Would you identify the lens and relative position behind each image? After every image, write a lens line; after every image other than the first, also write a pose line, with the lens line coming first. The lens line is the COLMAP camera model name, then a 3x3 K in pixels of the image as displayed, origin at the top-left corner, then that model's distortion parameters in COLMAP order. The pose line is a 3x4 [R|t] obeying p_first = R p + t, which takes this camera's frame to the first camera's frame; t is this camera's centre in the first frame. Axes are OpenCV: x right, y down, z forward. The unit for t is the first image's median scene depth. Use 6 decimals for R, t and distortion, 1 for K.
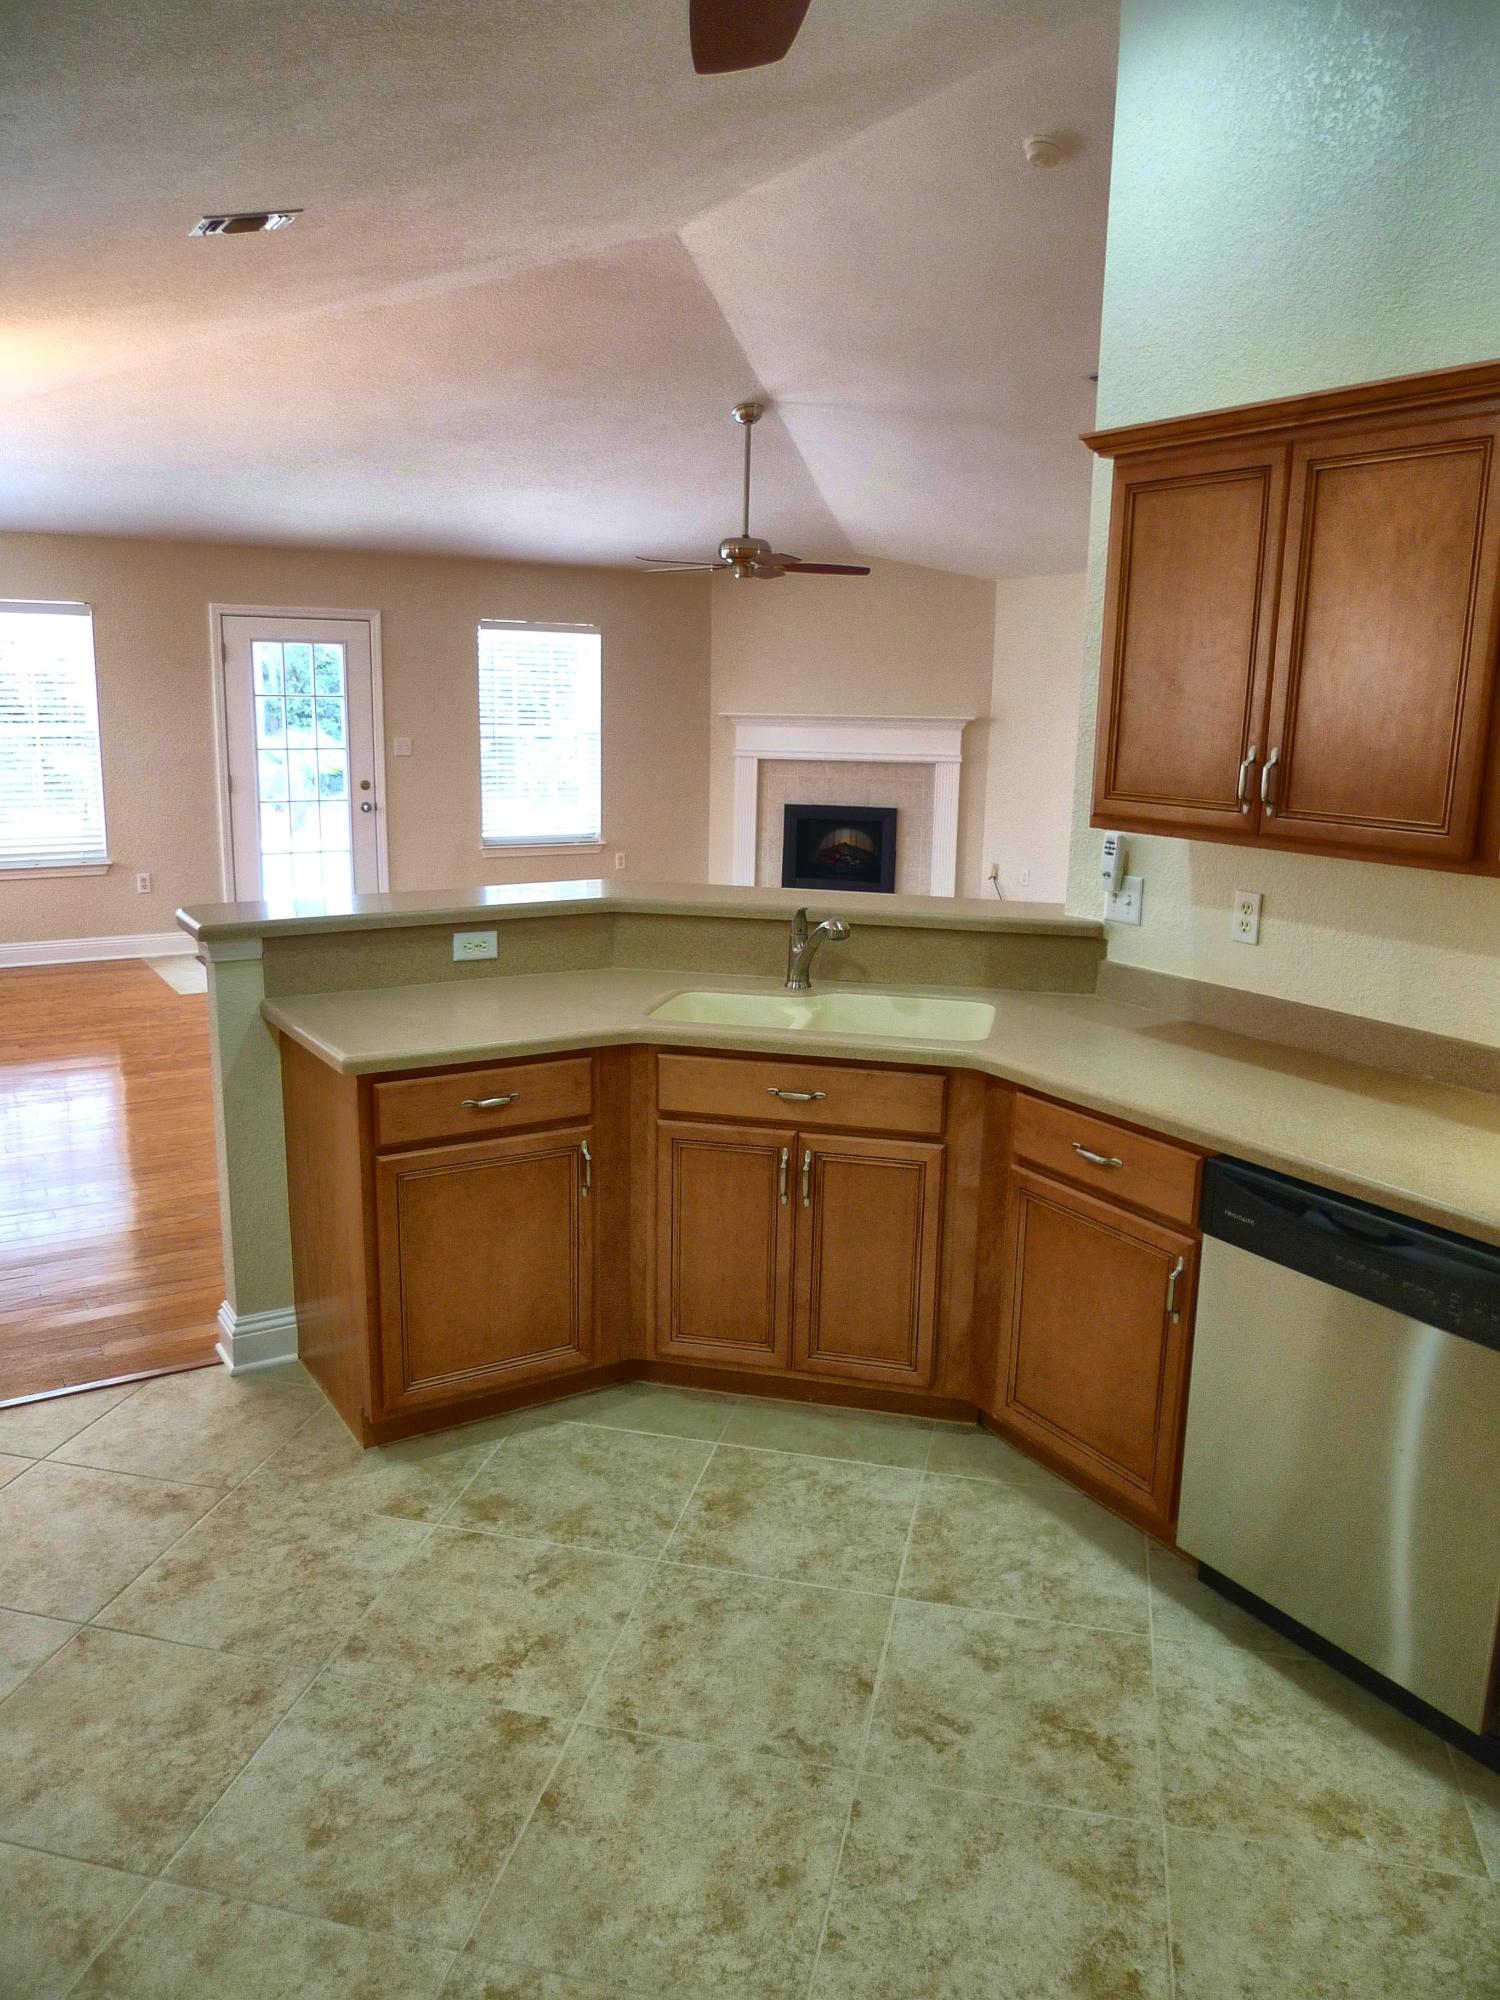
lens RADIAL K [[1432.0, 0, 745.9], [0, 1432.0, 1011.5], [0, 0, 1]] dist [-0.035046, 0.004429]
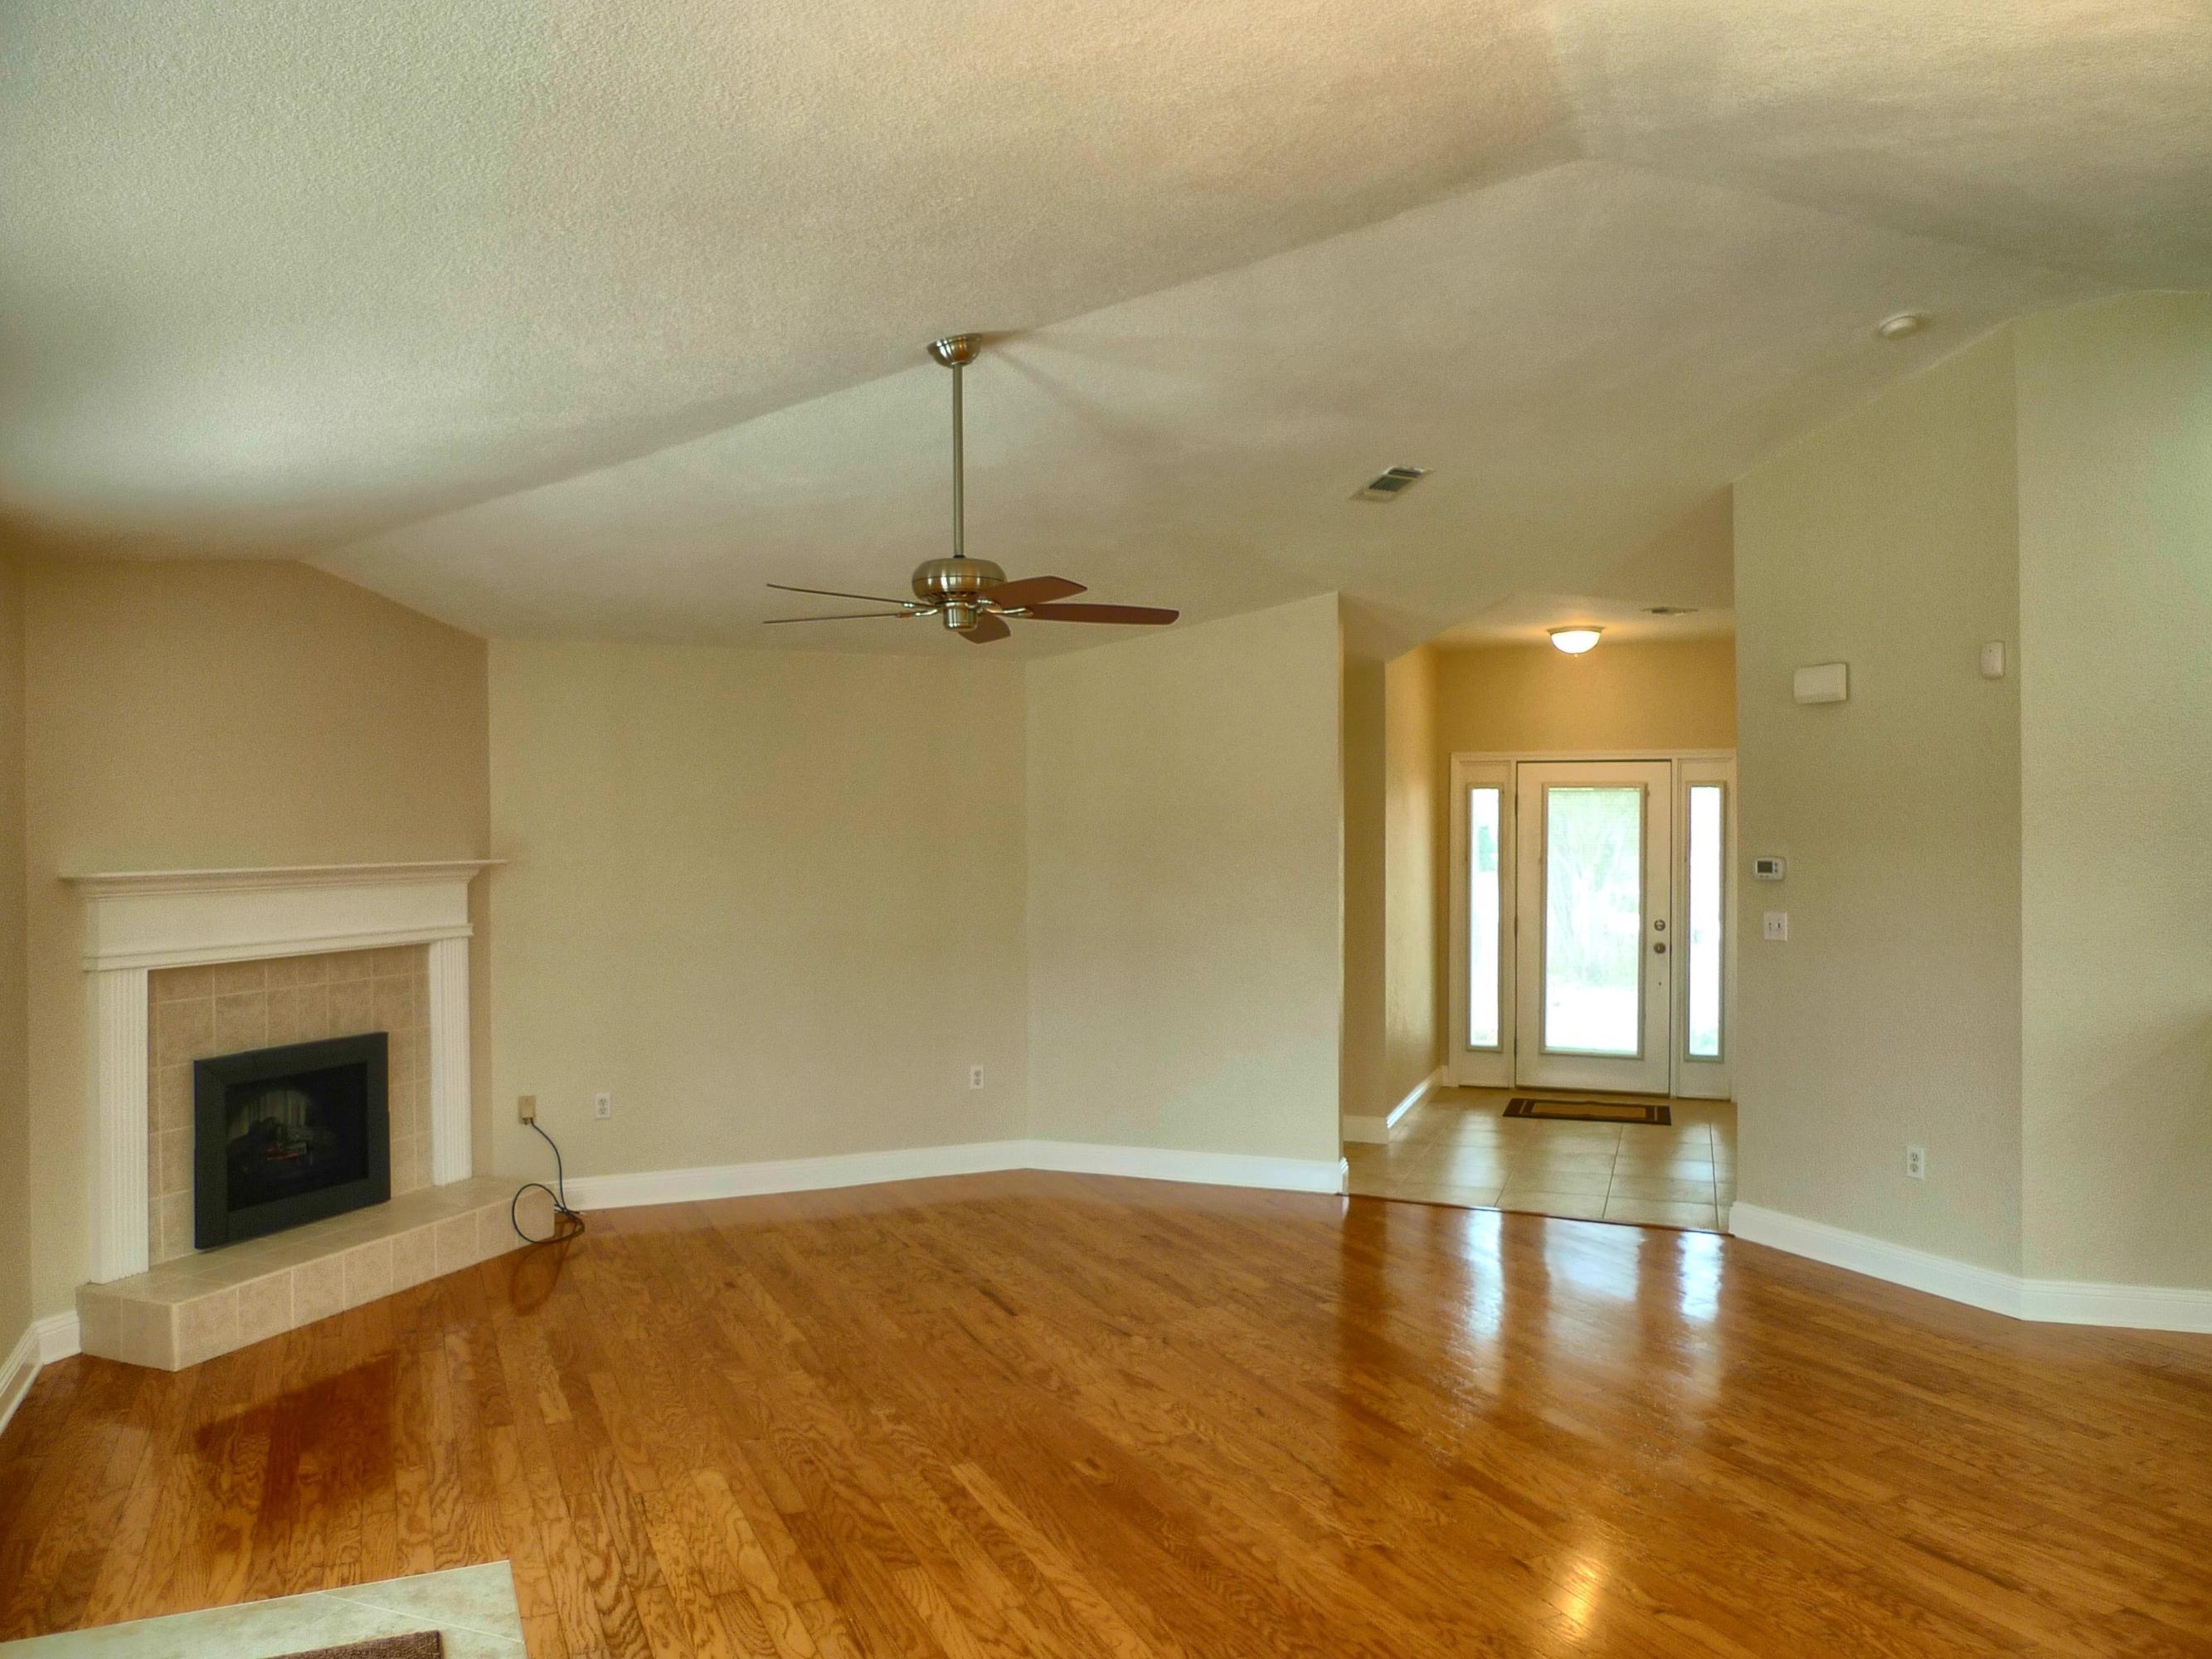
lens RADIAL K [[1583.9, 0, 1106.7], [0, 1583.9, 825.3], [0, 0, 1]] dist [-0.035046, 0.004429]
pose [[0.121663, -0.017814, 0.992412, -0.466924], [0.213520, 0.976901, -0.008641, -0.162527], [-0.969333, 0.212951, 0.122656, 0.680090]]
